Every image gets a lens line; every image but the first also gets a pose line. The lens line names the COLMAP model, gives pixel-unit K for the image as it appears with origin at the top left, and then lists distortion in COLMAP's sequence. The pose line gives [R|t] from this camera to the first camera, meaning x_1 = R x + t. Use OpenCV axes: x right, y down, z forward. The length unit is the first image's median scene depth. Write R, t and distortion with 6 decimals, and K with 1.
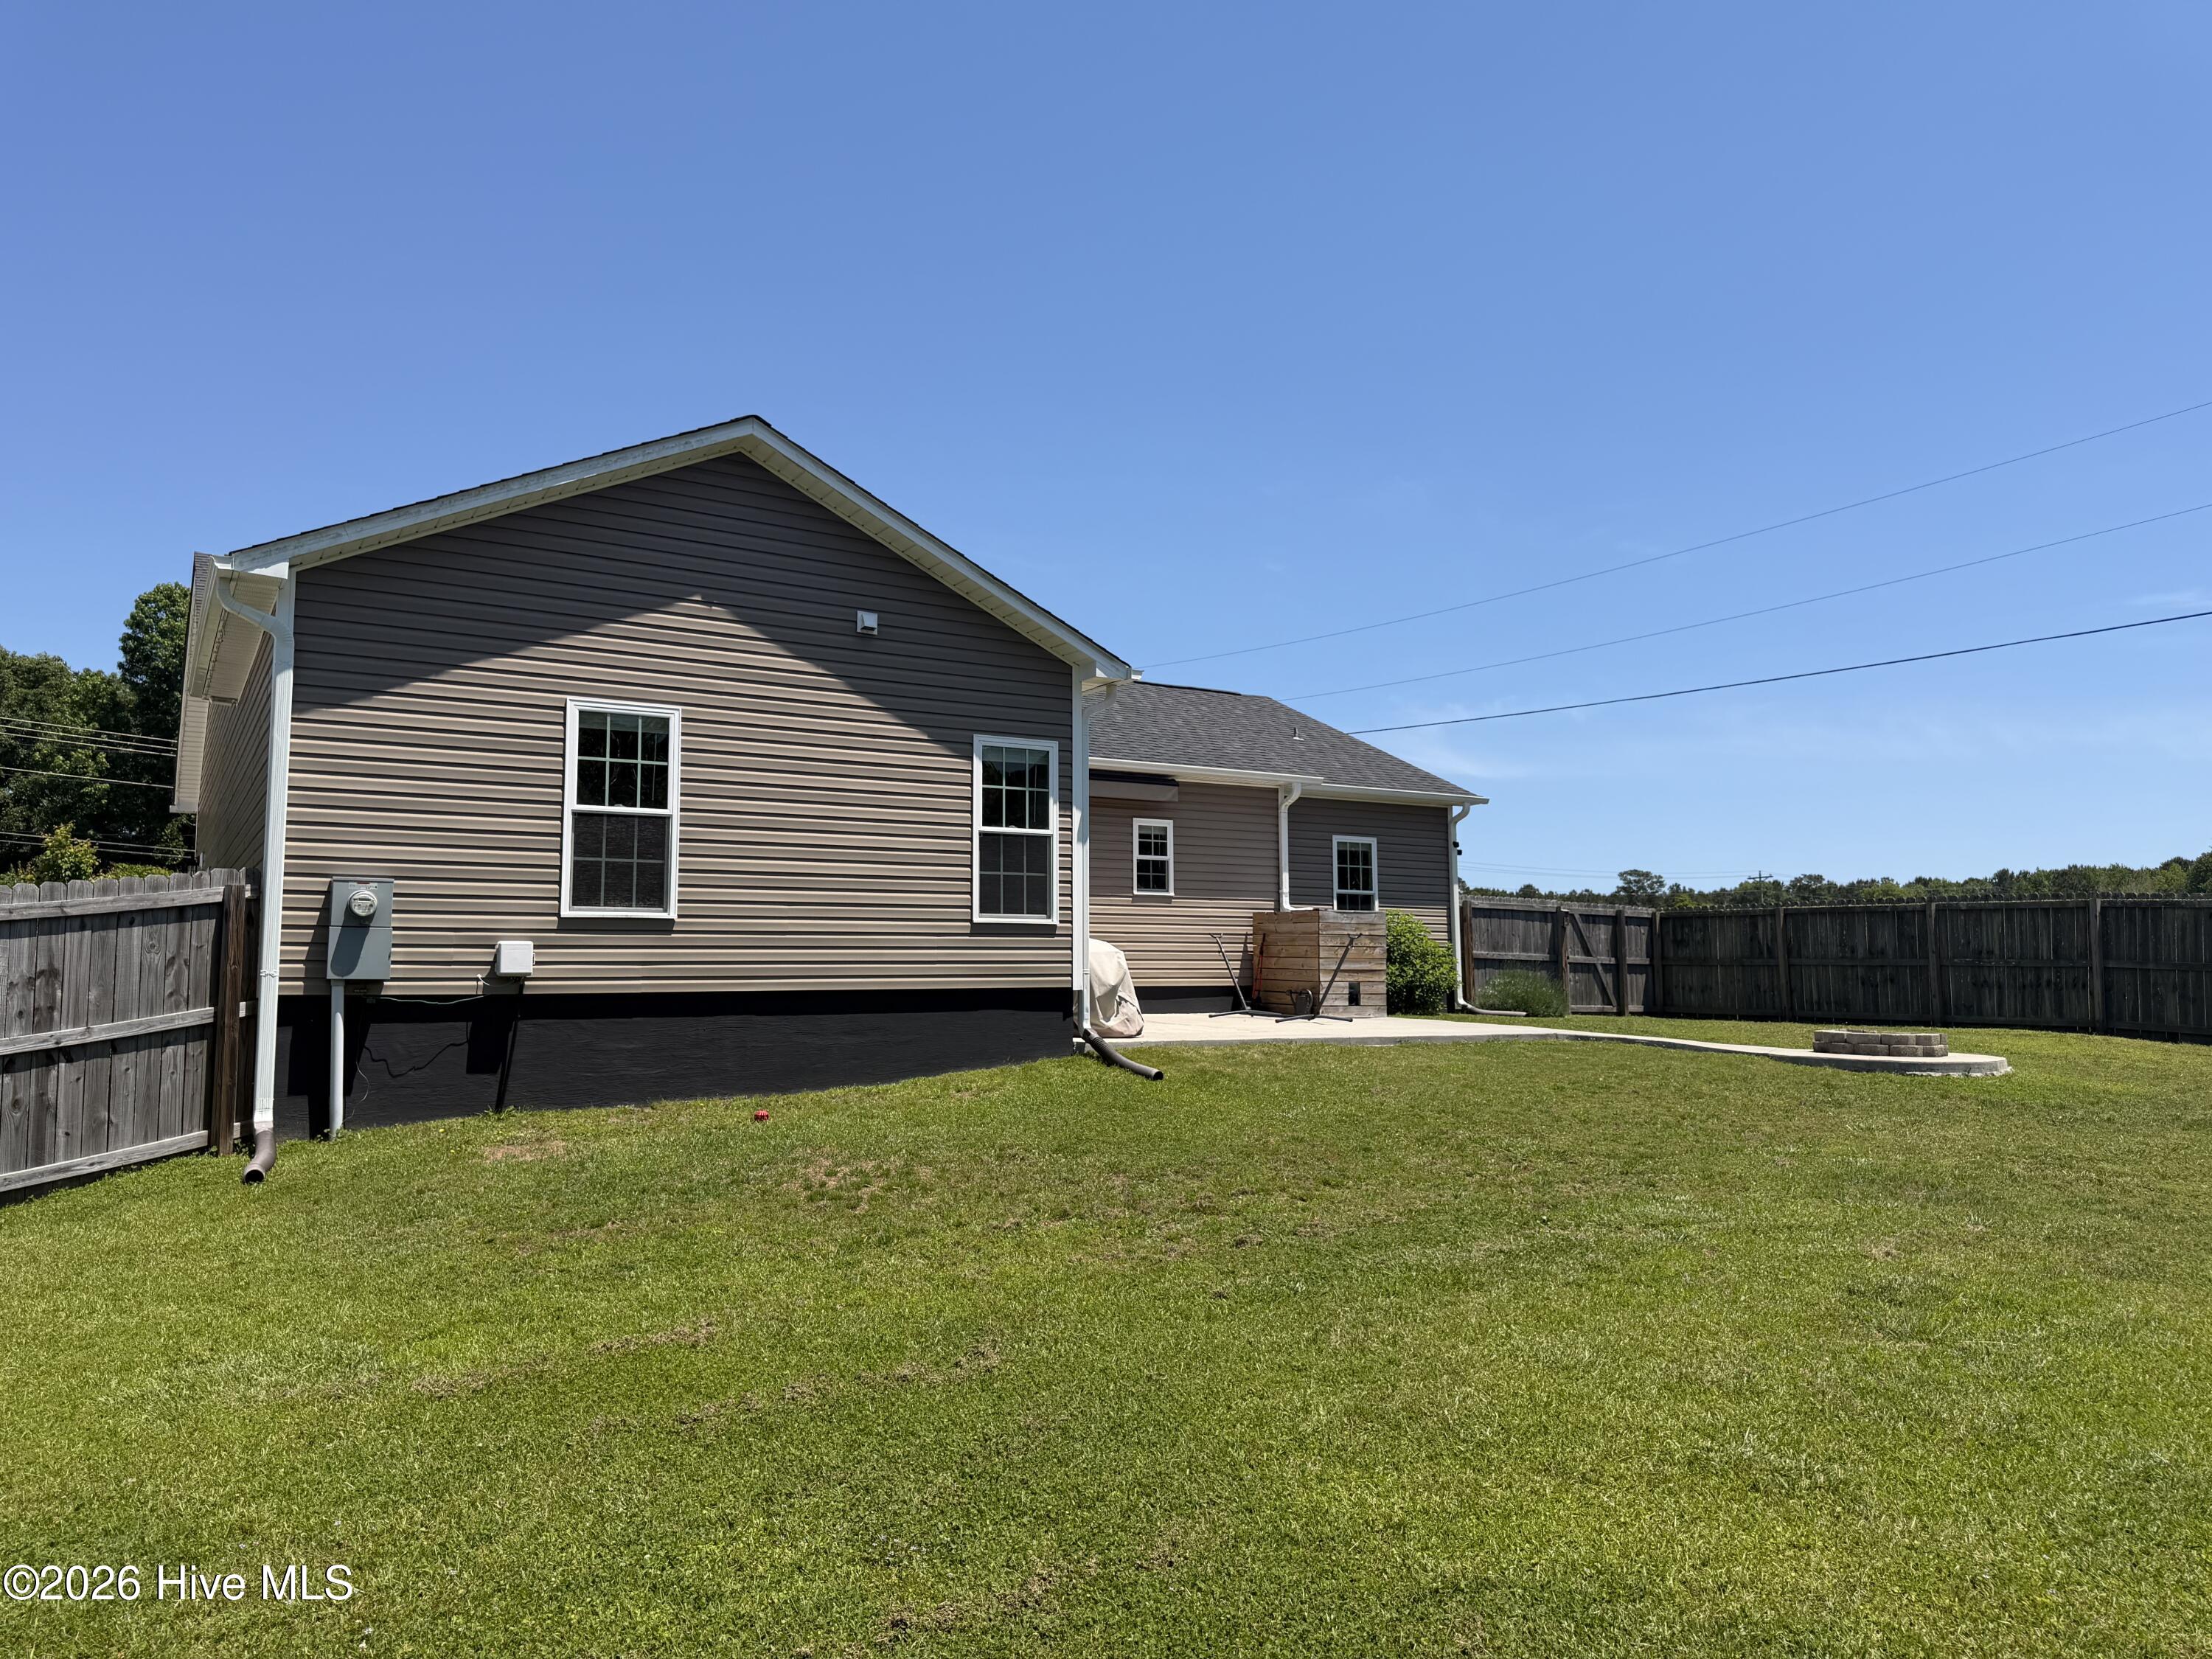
lens RADIAL K [[1583.3, 0, 1106.0], [0, 1583.3, 829.5], [0, 0, 1]] dist [0.112796, -0.144235]
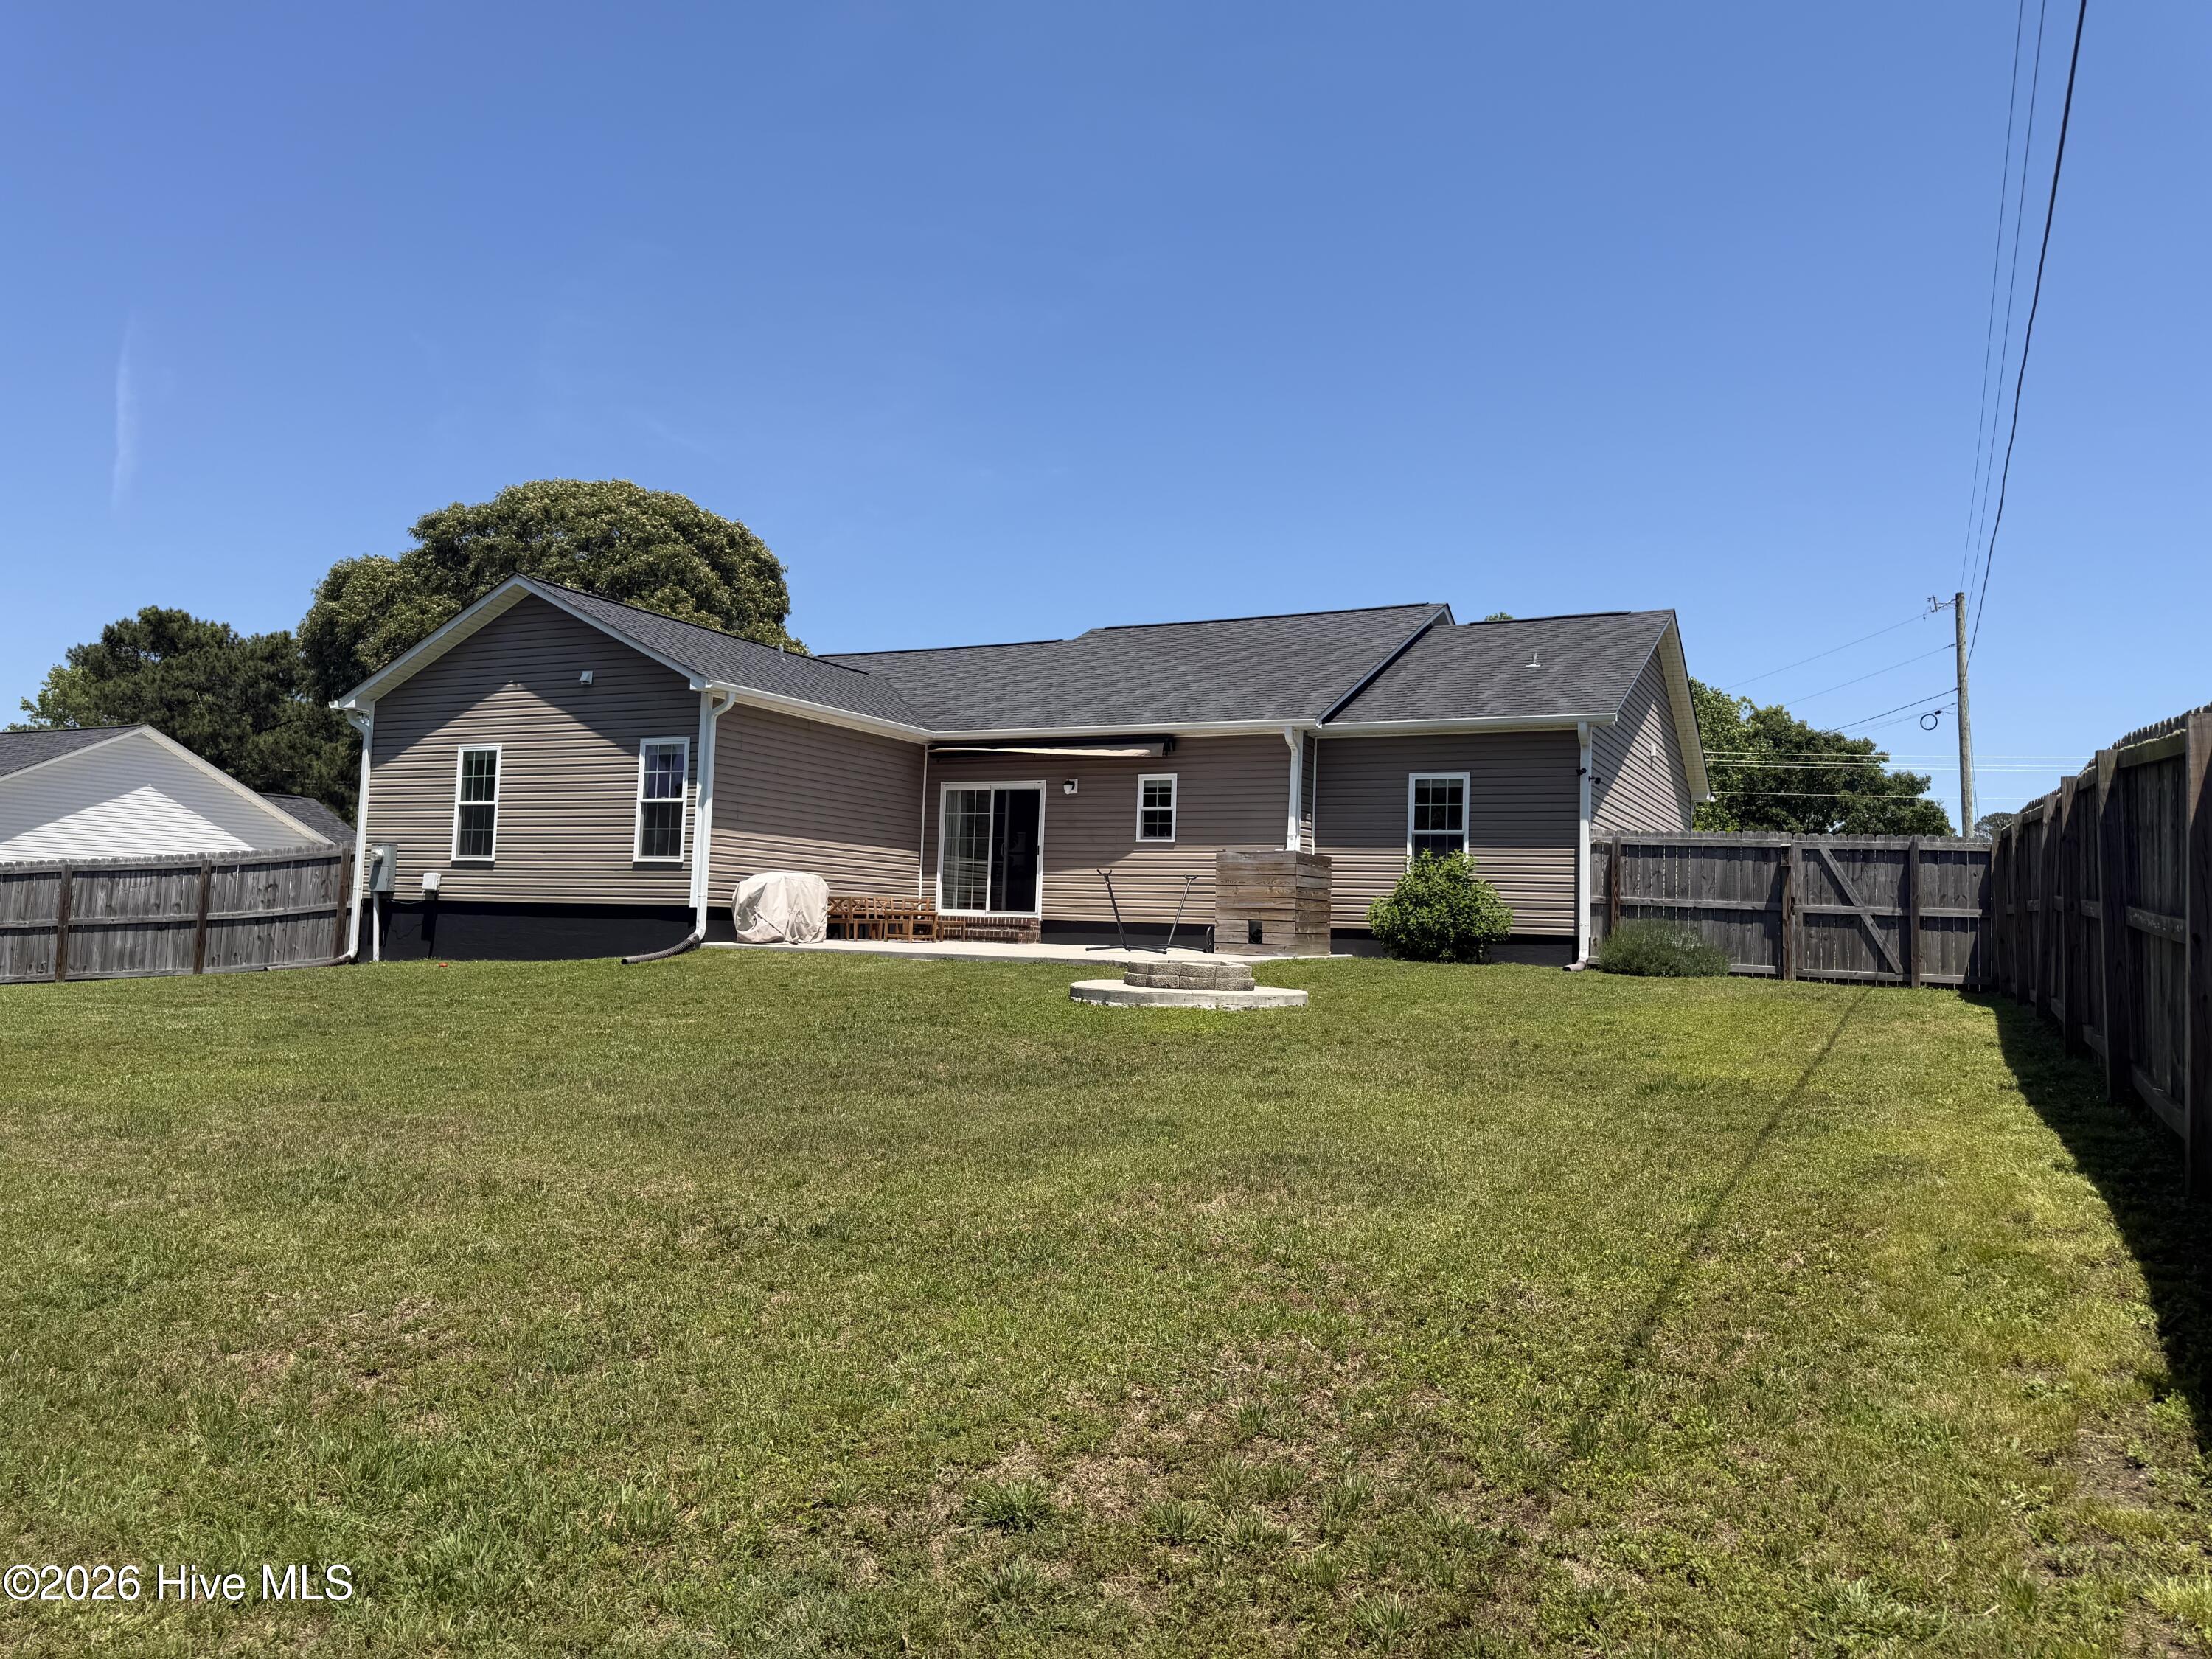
lens RADIAL K [[1557.5, 0, 1106.0], [0, 1557.5, 829.5], [0, 0, 1]] dist [0.123269, -0.196848]
pose [[0.509997, -0.038782, -0.859301, 1.420912], [0.048326, 0.998697, -0.016391, 0.072522], [0.858817, -0.033168, 0.511207, 0.595634]]
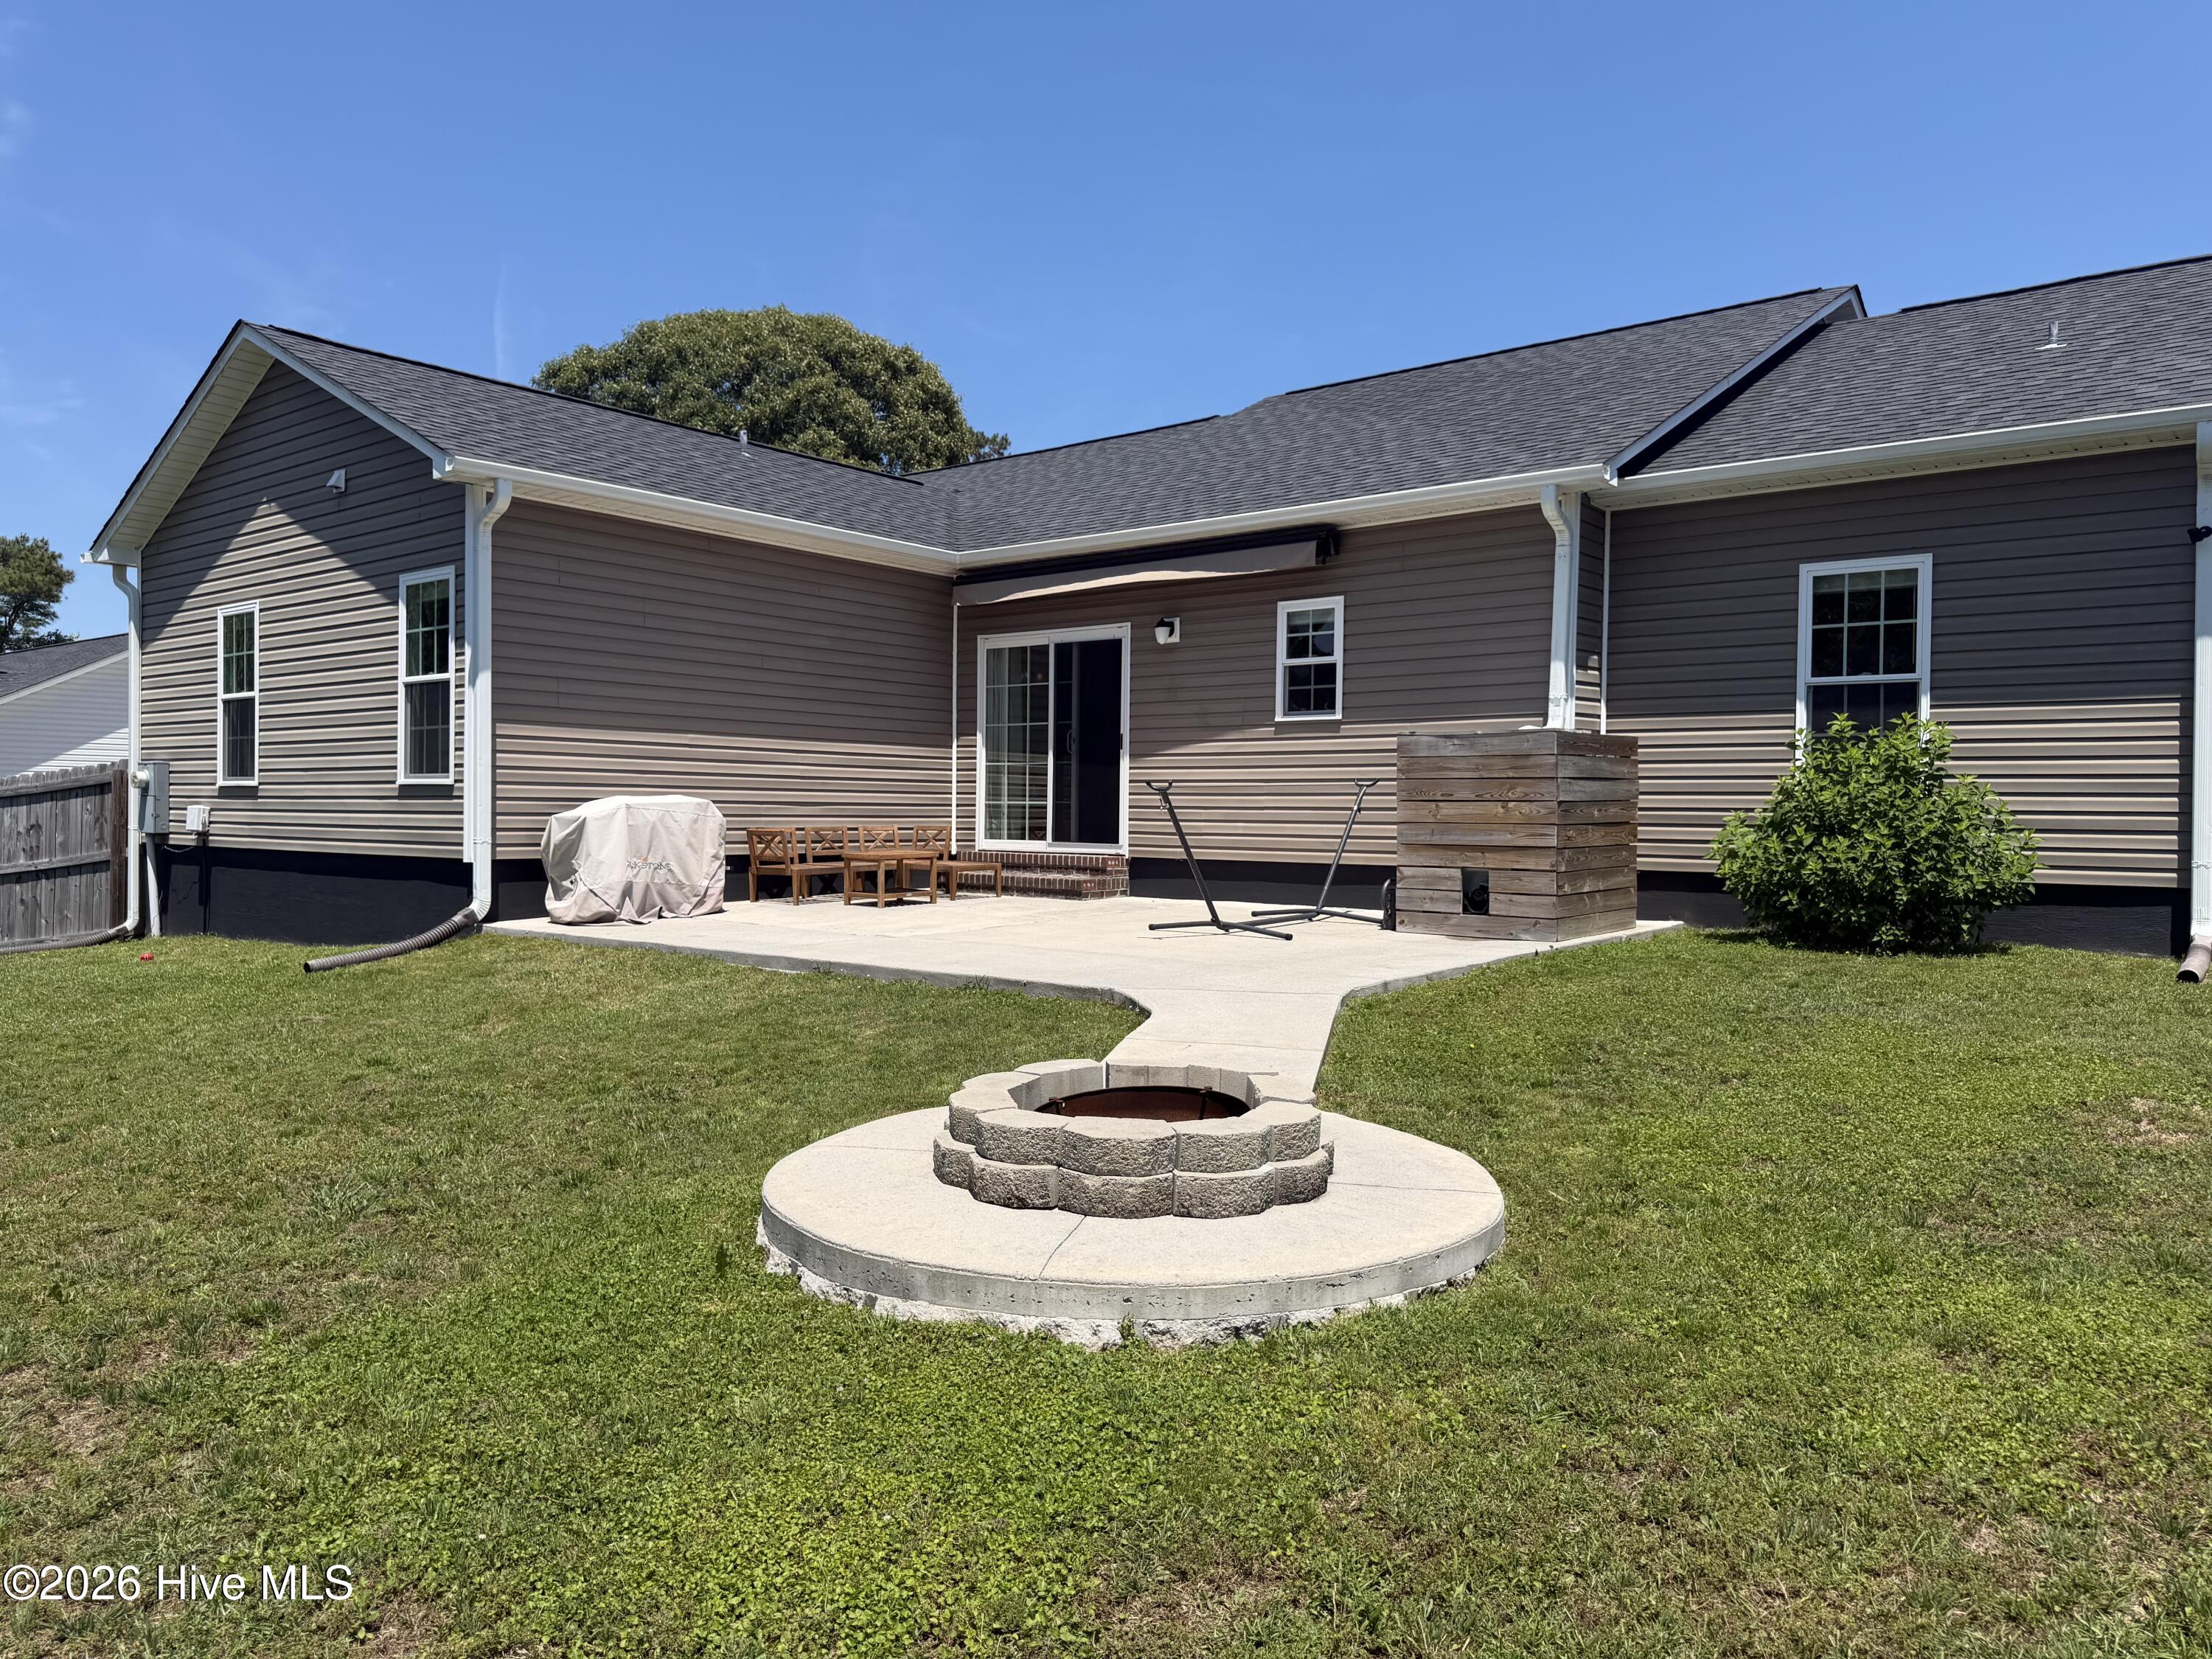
lens RADIAL K [[1546.8, 0, 1091.9], [0, 1546.8, 837.4], [0, 0, 1]] dist [0.103019, -0.134547]
pose [[0.317373, 0.023786, -0.948002, 0.875309], [0.080471, 0.995404, 0.051916, 0.072183], [0.944880, -0.092763, 0.314000, 1.058443]]
